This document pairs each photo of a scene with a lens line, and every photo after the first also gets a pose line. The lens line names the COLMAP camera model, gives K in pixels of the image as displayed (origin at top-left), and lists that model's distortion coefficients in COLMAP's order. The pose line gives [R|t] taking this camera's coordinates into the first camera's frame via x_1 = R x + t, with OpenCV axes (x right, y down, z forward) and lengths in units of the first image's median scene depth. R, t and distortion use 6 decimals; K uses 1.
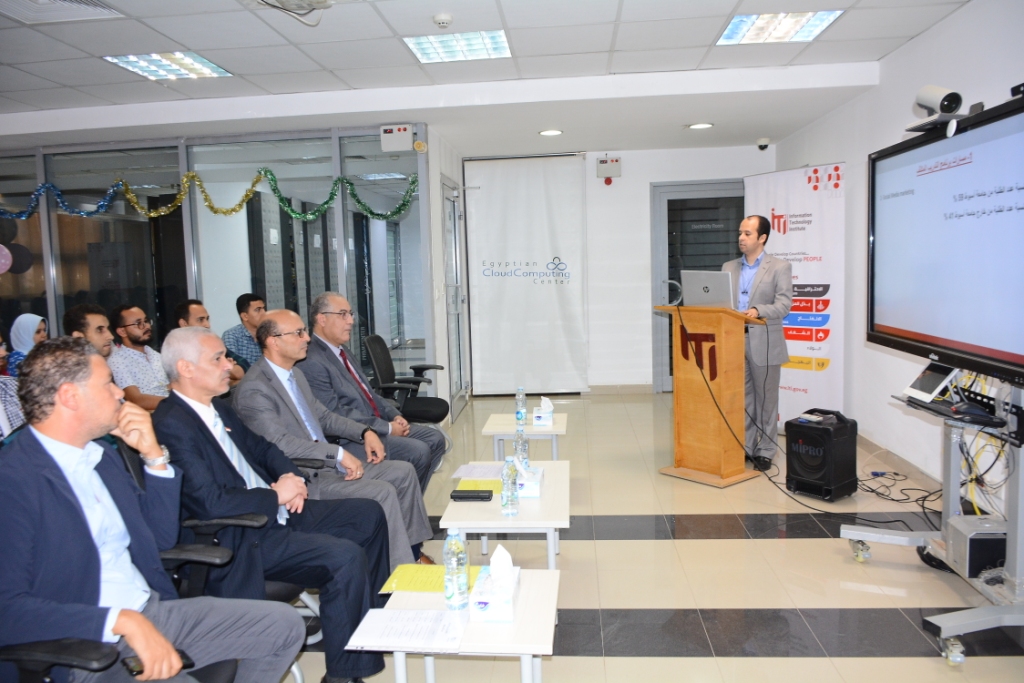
lens RADIAL K [[759.5, 0, 518.2], [0, 759.5, 342.4], [0, 0, 1]] dist [-0.041782, -0.006799]
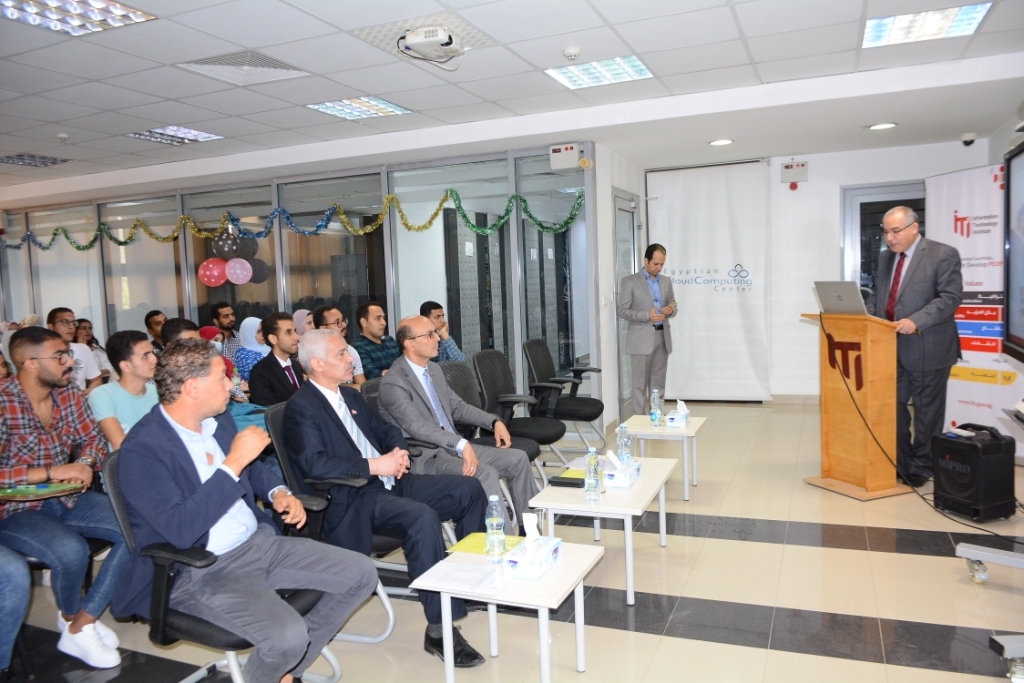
lens RADIAL K [[759.5, 0, 520.3], [0, 759.5, 341.6], [0, 0, 1]] dist [-0.041782, -0.006799]
pose [[0.955010, 0.016362, -0.296122, 0.127170], [-0.019245, 0.999792, -0.006823, 0.002641], [0.295949, 0.012215, 0.955126, -0.056738]]
